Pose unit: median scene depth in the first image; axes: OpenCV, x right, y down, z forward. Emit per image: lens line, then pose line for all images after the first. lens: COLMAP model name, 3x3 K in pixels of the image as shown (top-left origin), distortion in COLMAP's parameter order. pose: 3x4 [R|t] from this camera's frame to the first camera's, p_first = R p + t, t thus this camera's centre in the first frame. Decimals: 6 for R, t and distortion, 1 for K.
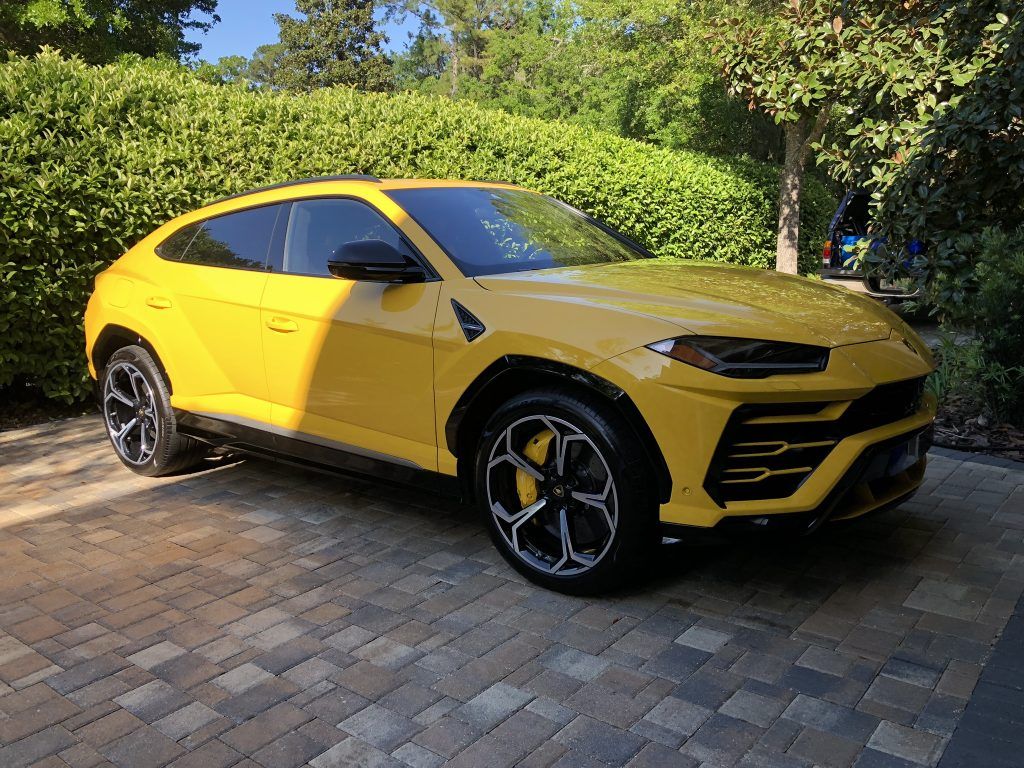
lens RADIAL K [[905.6, 0, 554.6], [0, 905.6, 384.6], [0, 0, 1]] dist [0.007822, 0.025887]
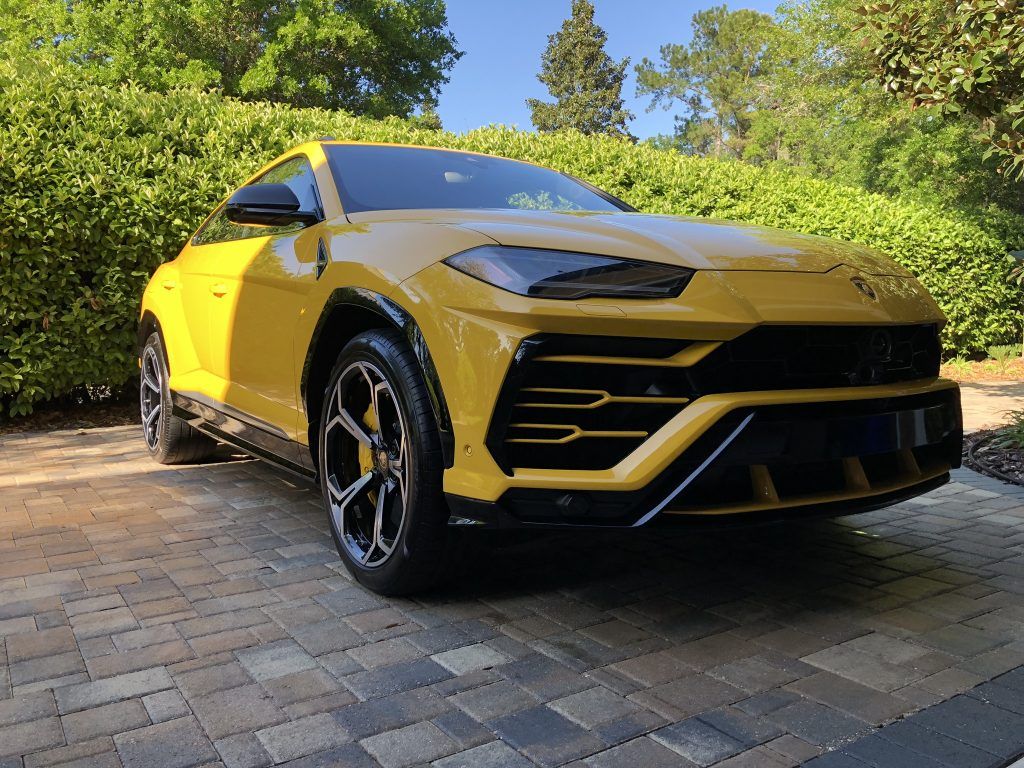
lens RADIAL K [[905.6, 0, 554.6], [0, 905.6, 384.6], [0, 0, 1]] dist [0.007822, 0.025887]
pose [[0.946192, 0.038145, -0.321350, 0.228171], [-0.072616, 0.992732, -0.095972, 0.066410], [0.315353, 0.114143, 0.942085, 0.166339]]
